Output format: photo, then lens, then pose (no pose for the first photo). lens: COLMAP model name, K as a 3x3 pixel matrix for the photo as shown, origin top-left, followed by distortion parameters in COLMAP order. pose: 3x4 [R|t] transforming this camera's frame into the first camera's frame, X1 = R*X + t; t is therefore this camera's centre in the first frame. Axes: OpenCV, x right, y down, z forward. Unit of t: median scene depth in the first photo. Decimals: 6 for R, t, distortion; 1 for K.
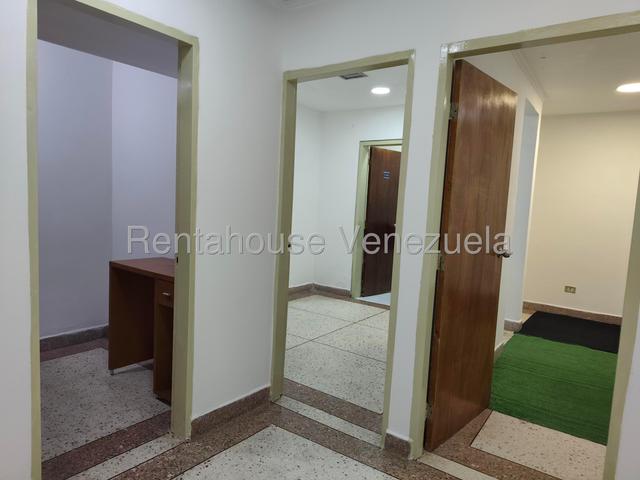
lens RADIAL K [[432.7, 0, 319.1], [0, 432.7, 243.5], [0, 0, 1]] dist [0.009970, -0.032720]
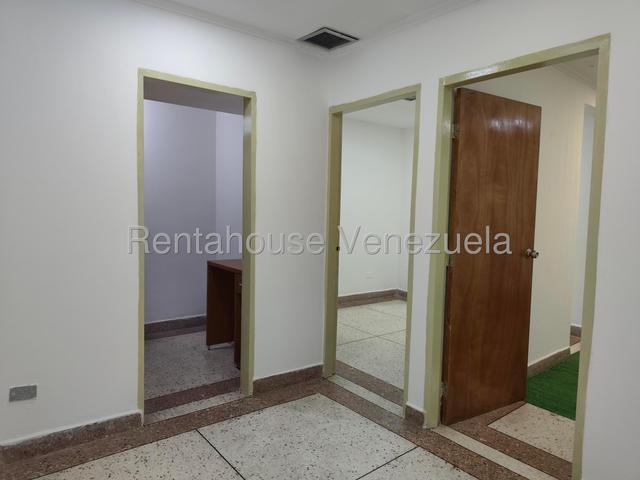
lens RADIAL K [[429.2, 0, 320.0], [0, 429.2, 240.0], [0, 0, 1]] dist [0.001320, -0.036470]
pose [[0.964217, -0.006932, -0.265022, 0.232342], [-0.003213, 0.999279, -0.037828, 0.033403], [0.265093, 0.037326, 0.963500, -0.194644]]
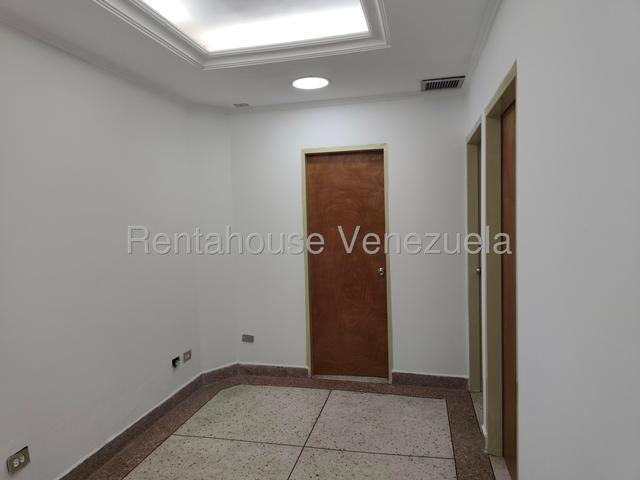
lens RADIAL K [[429.2, 0, 320.0], [0, 429.2, 240.0], [0, 0, 1]] dist [0.001320, -0.036470]
pose [[0.392636, -0.007471, -0.919664, 1.034866], [-0.050020, 0.998313, -0.029465, -0.022973], [0.918333, 0.057571, 0.391600, 0.089618]]
